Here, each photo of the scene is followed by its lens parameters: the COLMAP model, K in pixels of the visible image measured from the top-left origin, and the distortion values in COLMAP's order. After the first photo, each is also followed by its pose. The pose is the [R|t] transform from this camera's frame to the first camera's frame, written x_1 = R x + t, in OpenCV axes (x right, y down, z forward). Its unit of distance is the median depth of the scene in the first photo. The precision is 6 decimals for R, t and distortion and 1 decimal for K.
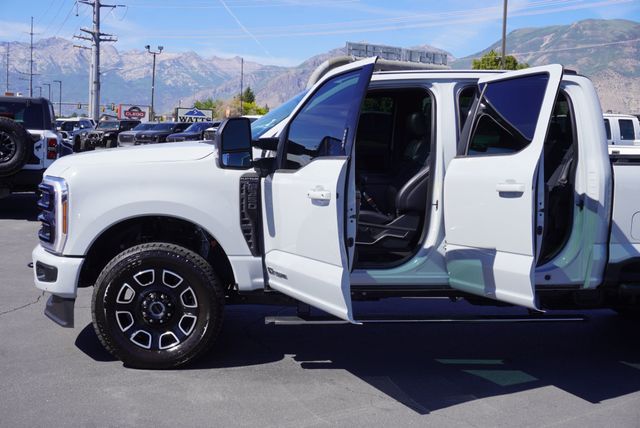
lens RADIAL K [[844.0, 0, 320.0], [0, 844.0, 214.0], [0, 0, 1]] dist [0.026538, -0.029492]
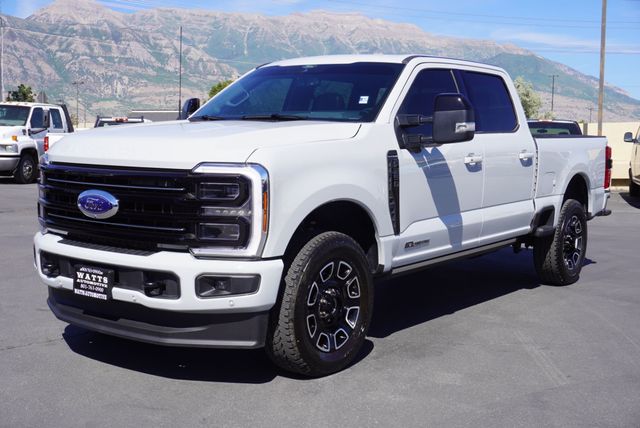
lens RADIAL K [[813.7, 0, 320.0], [0, 813.7, 214.0], [0, 0, 1]] dist [0.015171, 0.005326]
pose [[0.640557, -0.086184, 0.763059, -0.357673], [0.076056, 0.995917, 0.048638, -0.011415], [-0.764135, 0.026880, 0.644496, 0.189703]]
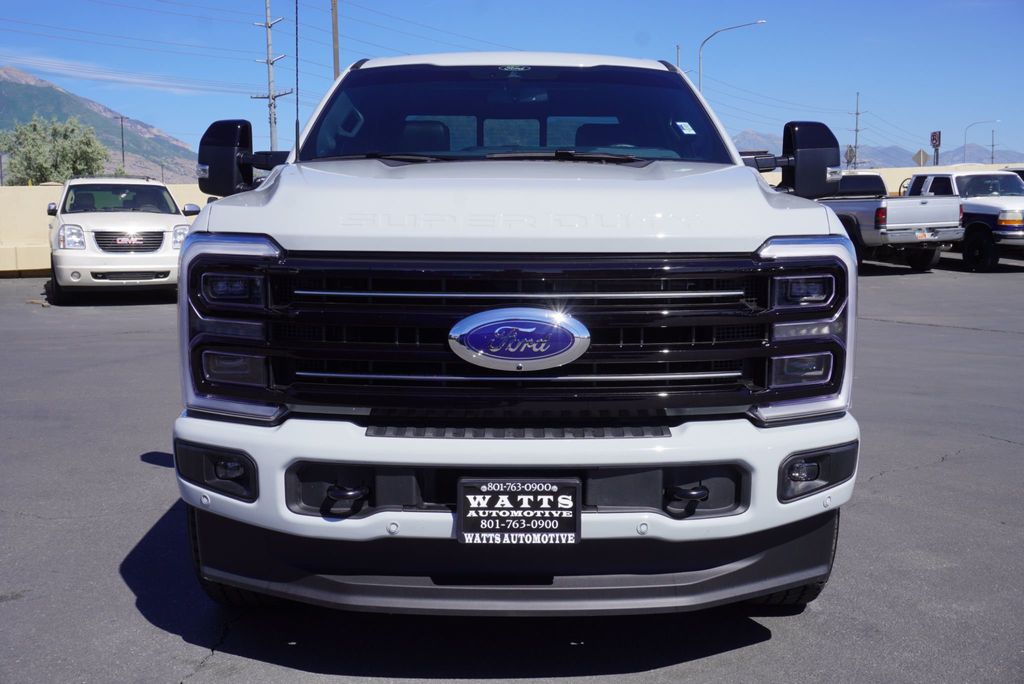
lens RADIAL K [[1090.7, 0, 512.0], [0, 1090.7, 342.0], [0, 0, 1]] dist [0.046556, -0.000710]
pose [[0.050639, -0.144185, 0.988254, -0.361092], [0.101916, 0.985104, 0.138504, -0.034467], [-0.993503, 0.093705, 0.064579, 0.472015]]
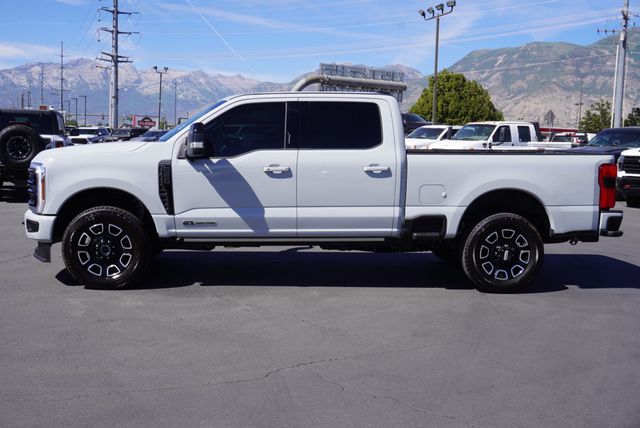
lens RADIAL K [[715.8, 0, 320.0], [0, 715.8, 214.0], [0, 0, 1]] dist [0.016785, 0.026341]
pose [[0.999909, -0.005291, 0.012394, 0.074538], [0.005184, 0.999949, 0.008675, 0.016276], [-0.012439, -0.008610, 0.999886, -0.123266]]
